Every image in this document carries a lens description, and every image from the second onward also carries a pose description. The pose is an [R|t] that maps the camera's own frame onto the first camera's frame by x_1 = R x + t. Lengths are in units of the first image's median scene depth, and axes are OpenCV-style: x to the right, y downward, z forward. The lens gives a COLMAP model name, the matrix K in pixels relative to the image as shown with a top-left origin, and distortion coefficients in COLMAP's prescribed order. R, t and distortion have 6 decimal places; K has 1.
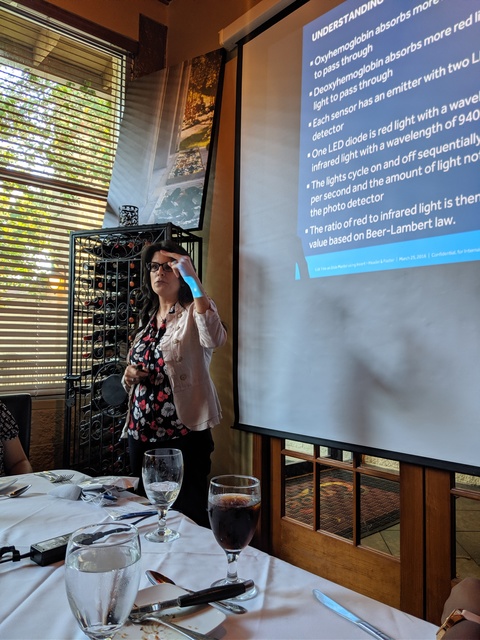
lens RADIAL K [[531.5, 0, 252.2], [0, 531.5, 322.3], [0, 0, 1]] dist [0.044961, -0.087495]
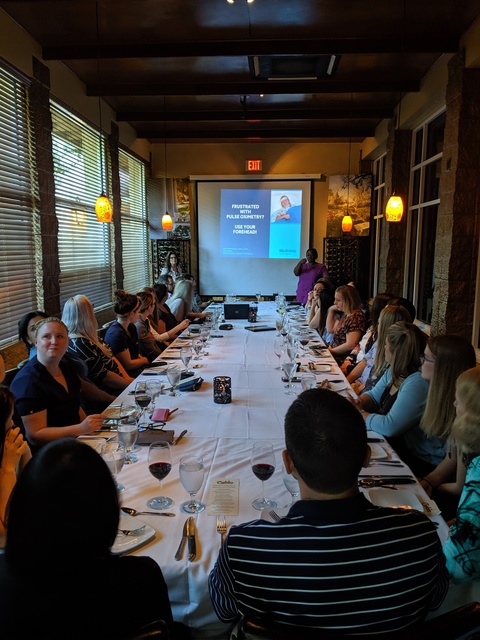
lens RADIAL K [[531.5, 0, 233.8], [0, 531.5, 321.2], [0, 0, 1]] dist [0.044961, -0.087495]
pose [[0.720457, -0.096012, 0.686822, -2.348616], [-0.052491, 0.979980, 0.192054, -0.338700], [-0.691511, -0.174418, 0.700993, -1.731658]]
